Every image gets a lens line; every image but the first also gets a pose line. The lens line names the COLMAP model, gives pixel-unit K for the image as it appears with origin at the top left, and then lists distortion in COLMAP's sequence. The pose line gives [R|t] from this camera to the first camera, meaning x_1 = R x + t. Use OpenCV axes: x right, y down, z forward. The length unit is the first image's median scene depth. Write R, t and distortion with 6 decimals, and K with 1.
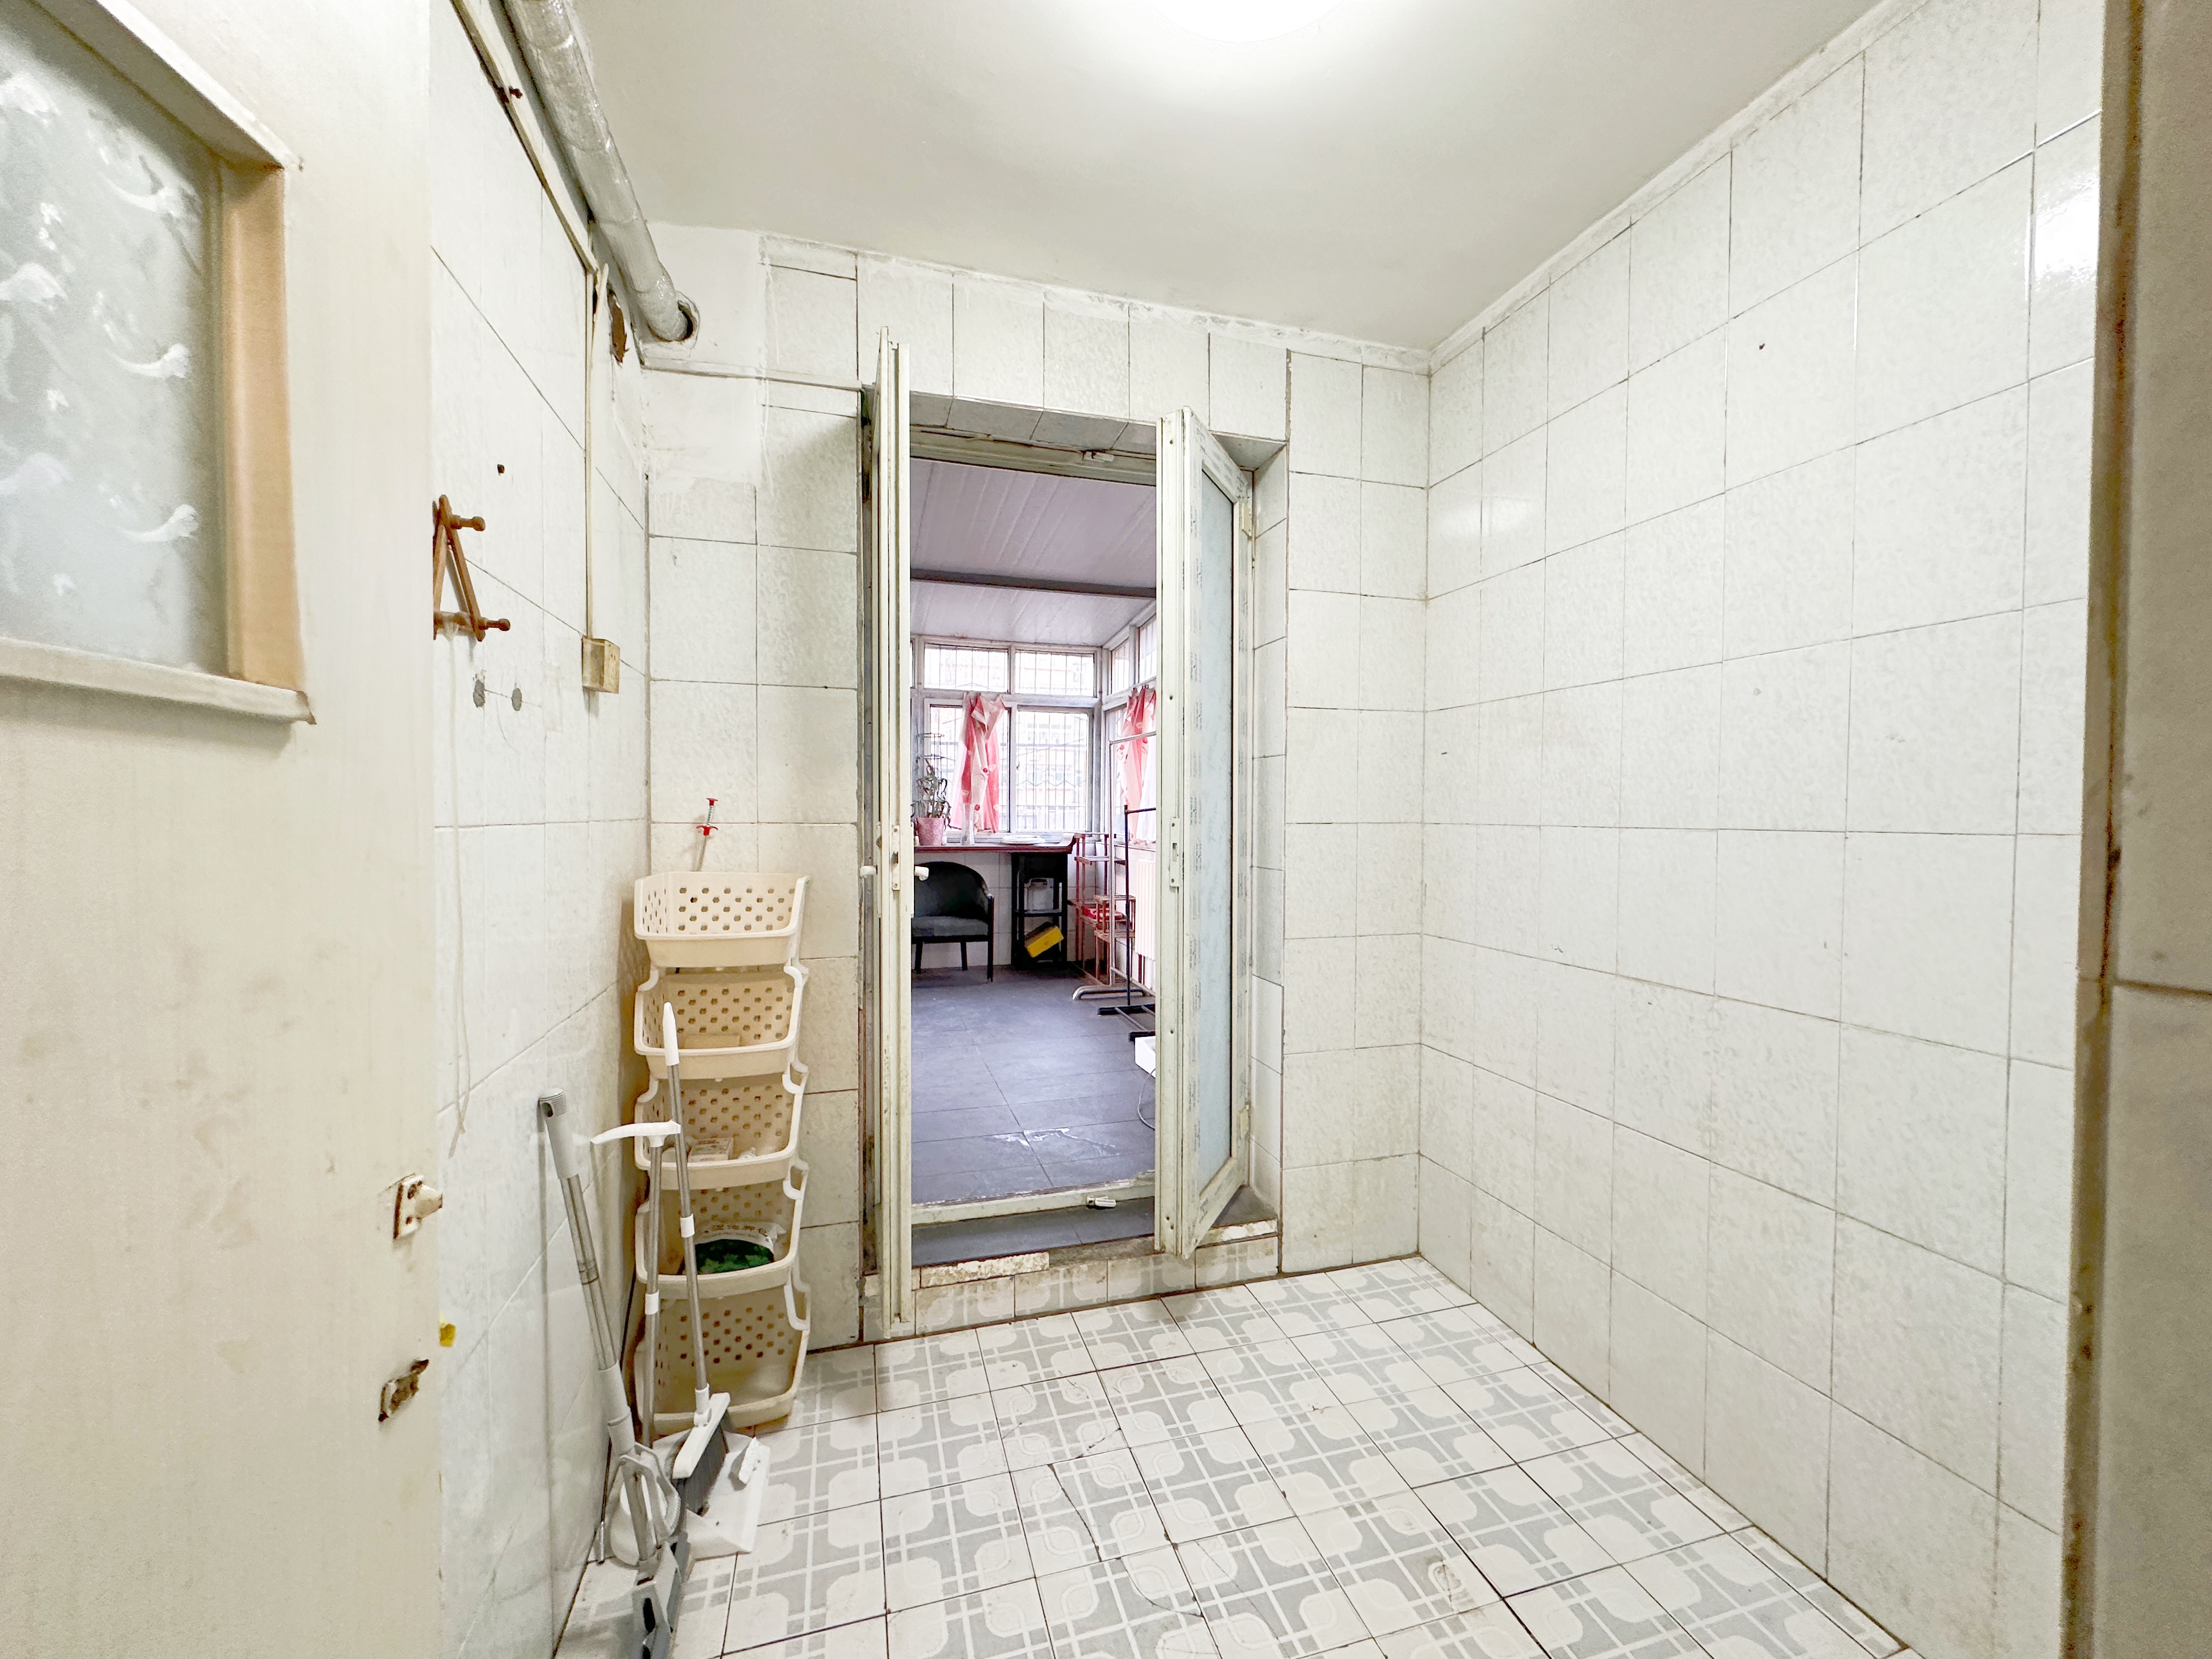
lens RADIAL K [[876.7, 0, 1099.7], [0, 876.7, 825.6], [0, 0, 1]] dist [-0.001938, -0.000244]
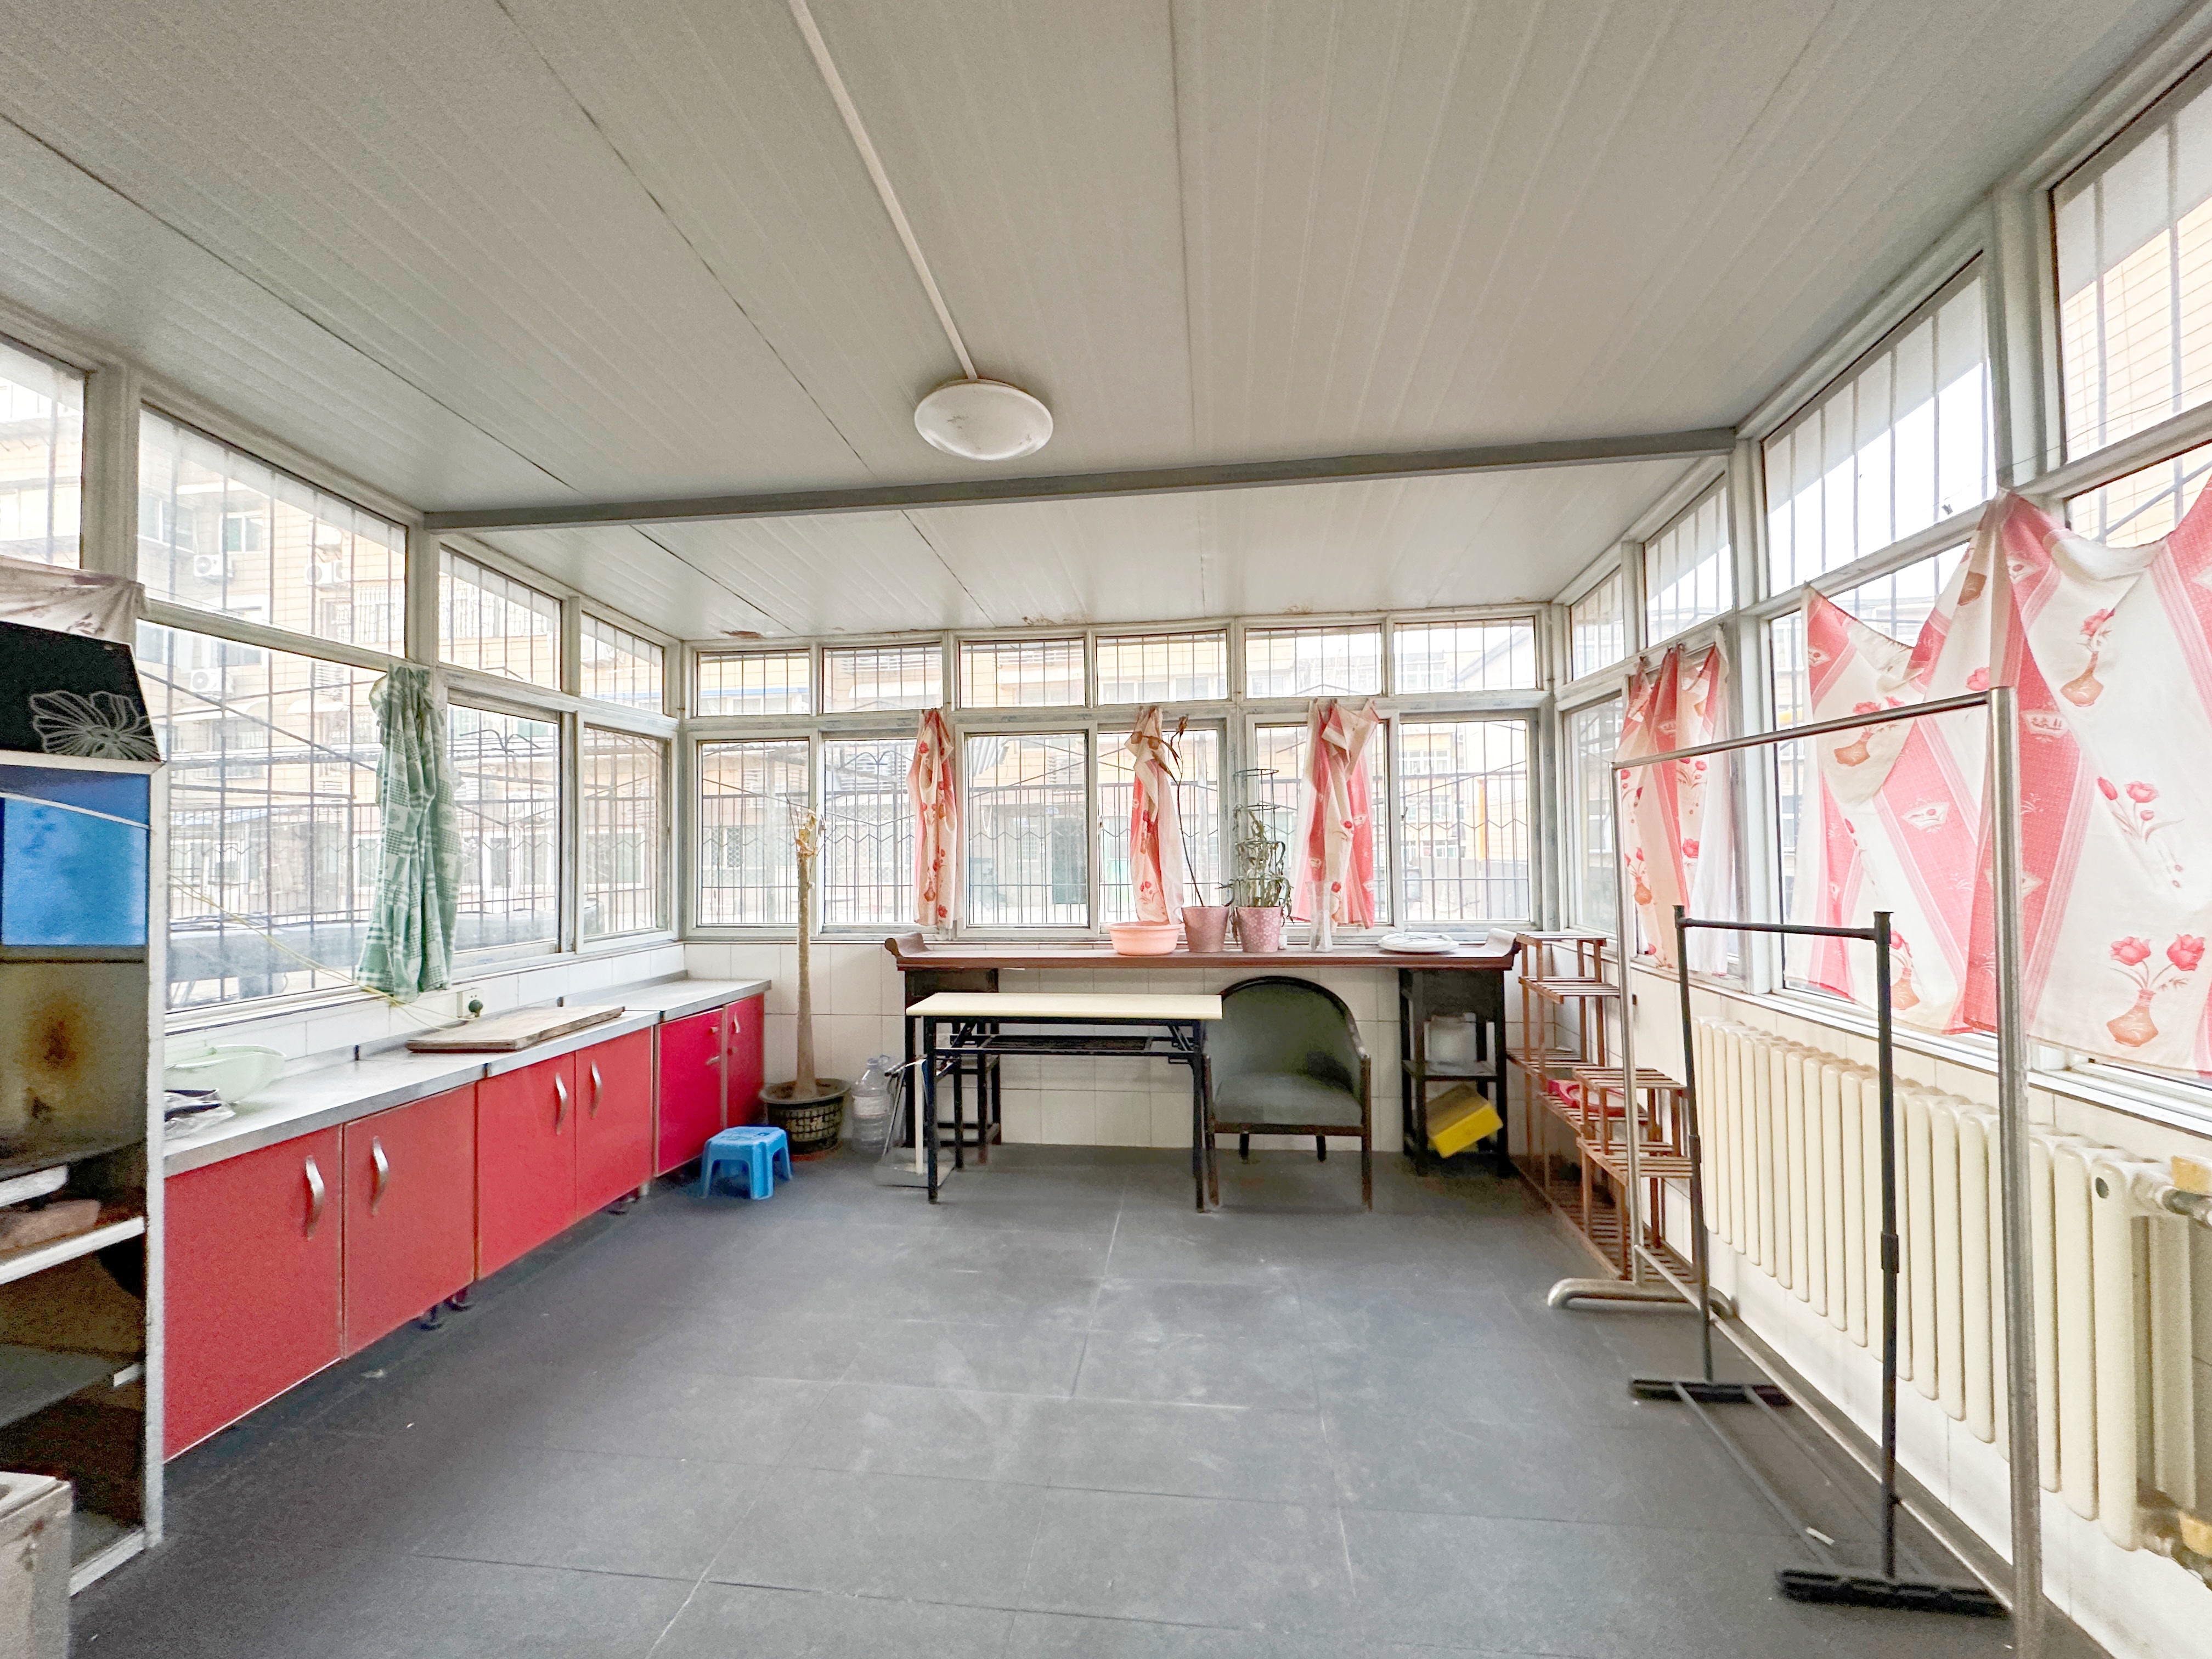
lens RADIAL K [[876.7, 0, 1110.0], [0, 876.7, 827.2], [0, 0, 1]] dist [-0.001938, -0.000244]
pose [[0.918857, -0.032991, -0.393210, -0.044200], [0.016425, 0.998833, -0.045423, -0.036845], [0.394250, 0.035279, 0.918326, 0.382457]]
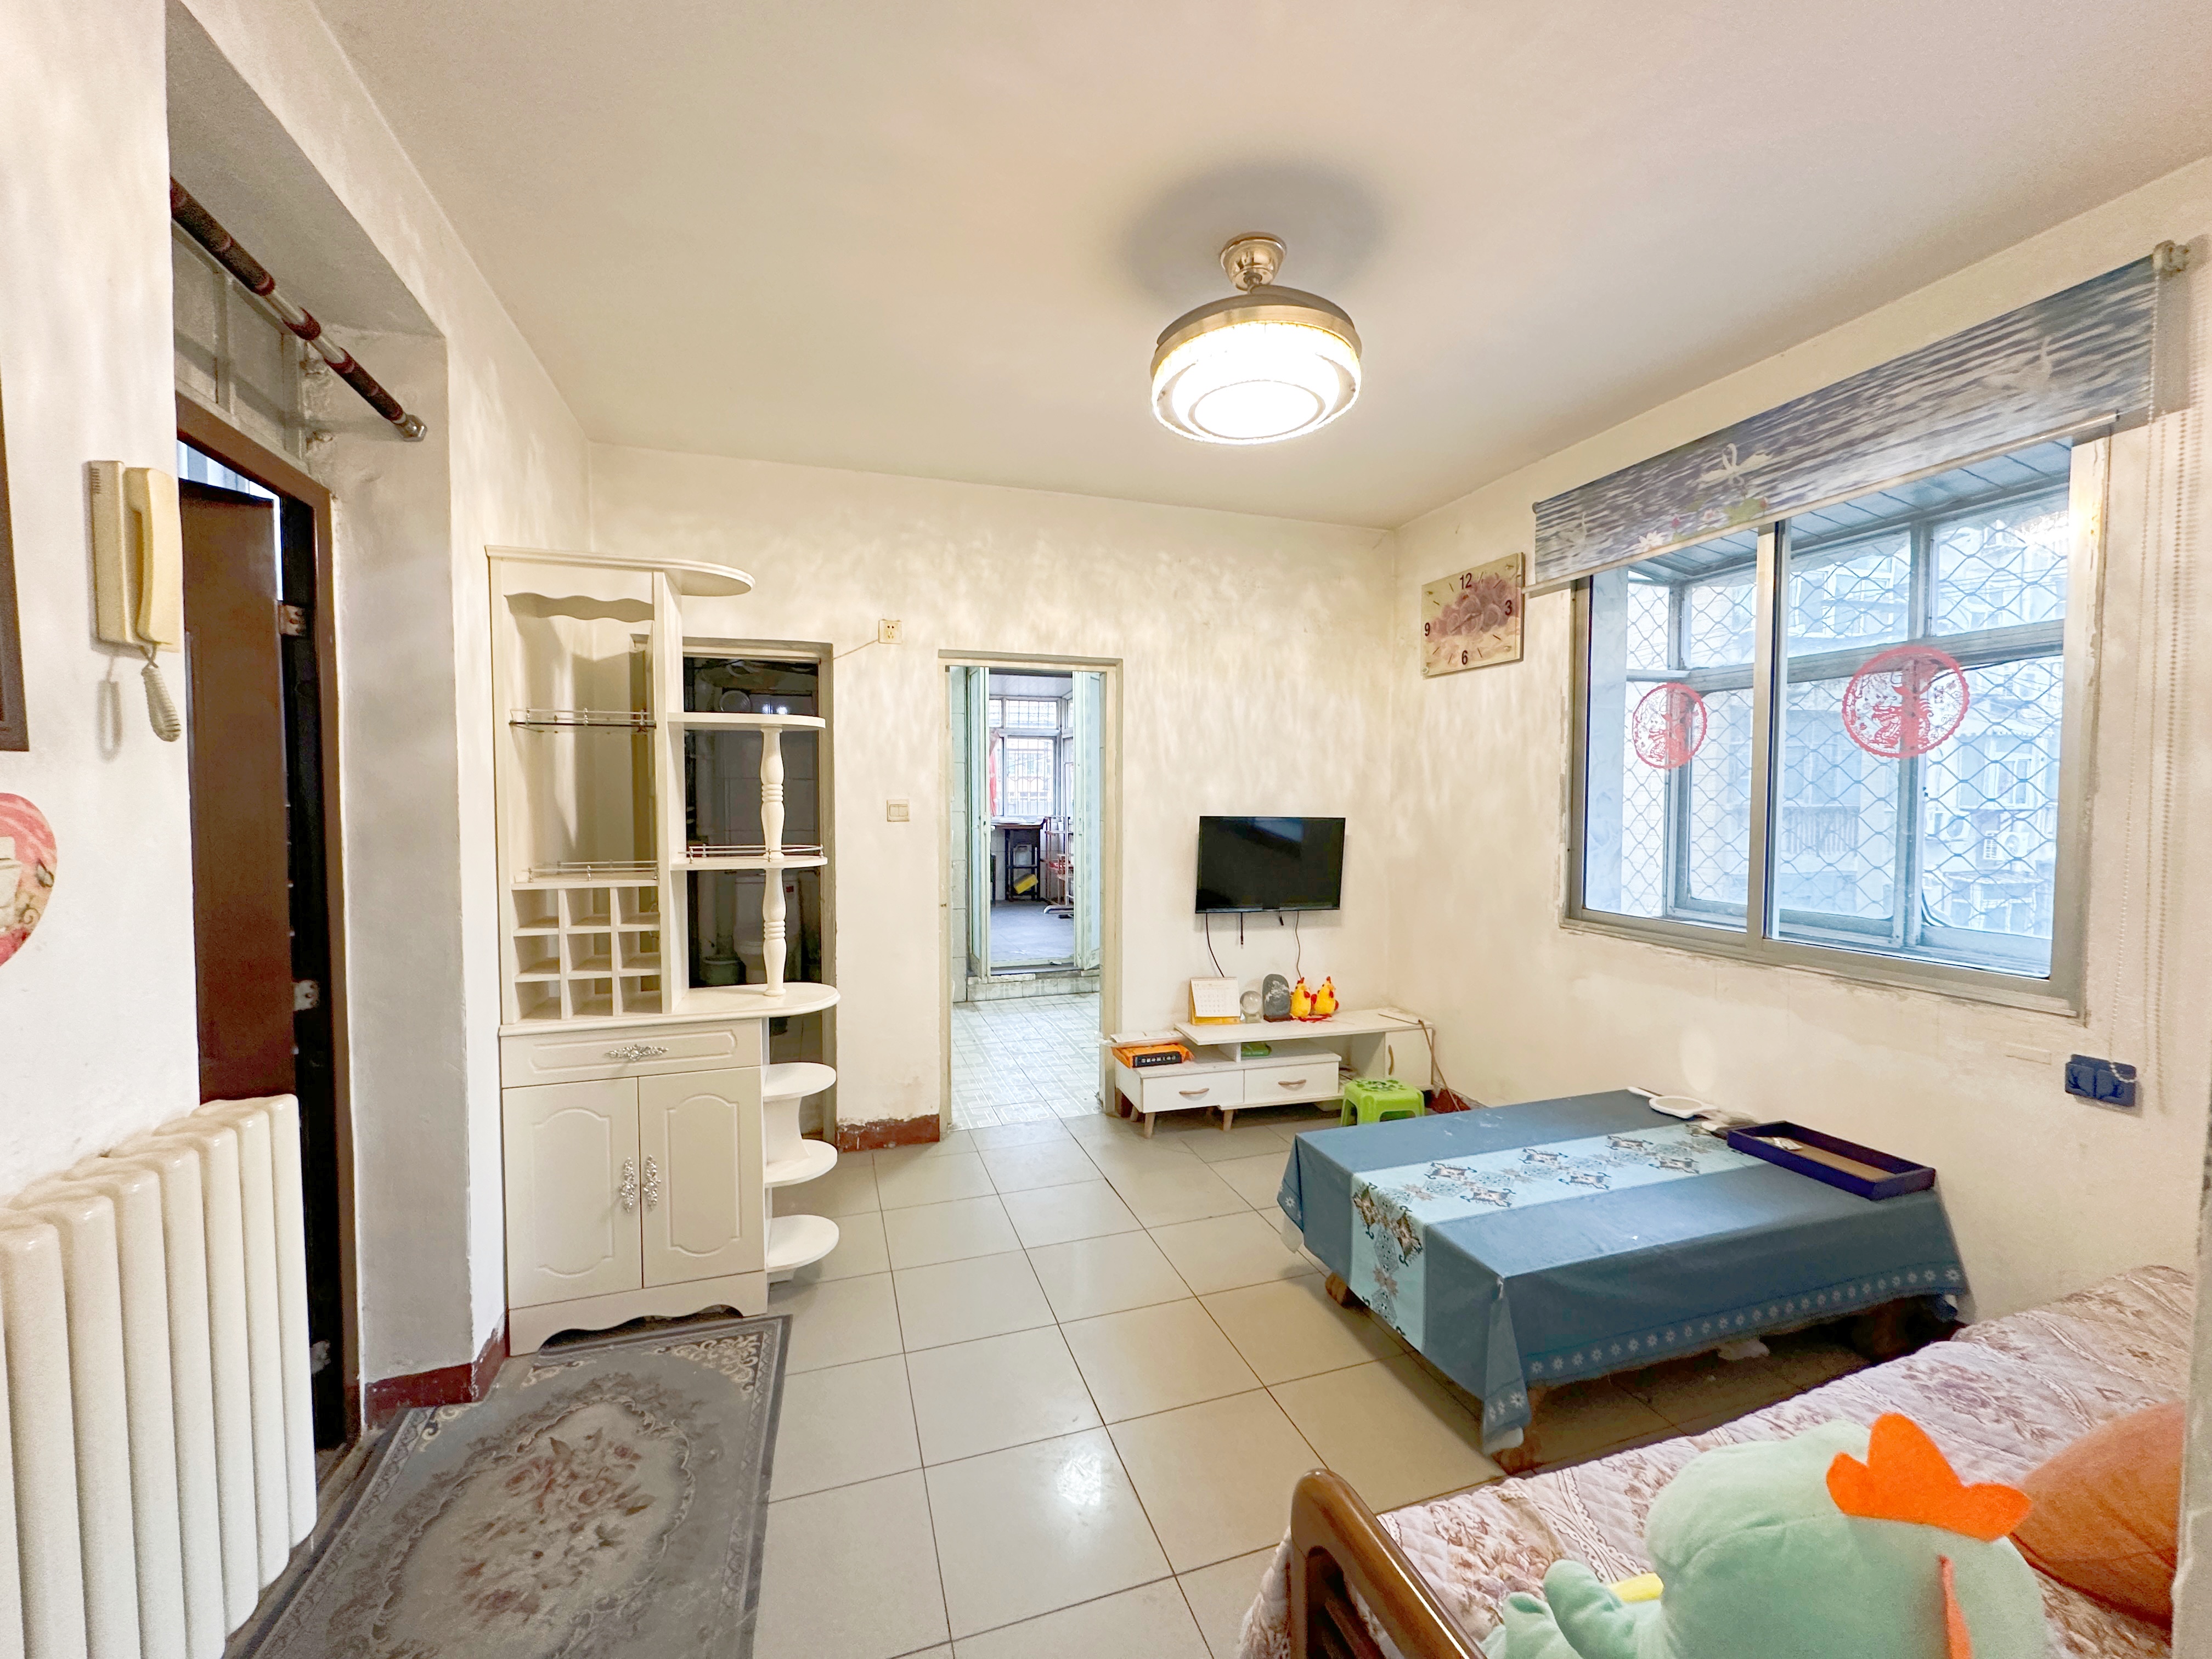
lens RADIAL K [[876.7, 0, 1099.7], [0, 876.7, 834.8], [0, 0, 1]] dist [-0.001938, -0.000244]
pose [[0.999429, -0.003964, 0.033548, 0.017848], [0.003177, 0.999720, 0.023469, 0.004881], [-0.033632, -0.023349, 0.999162, -0.594911]]
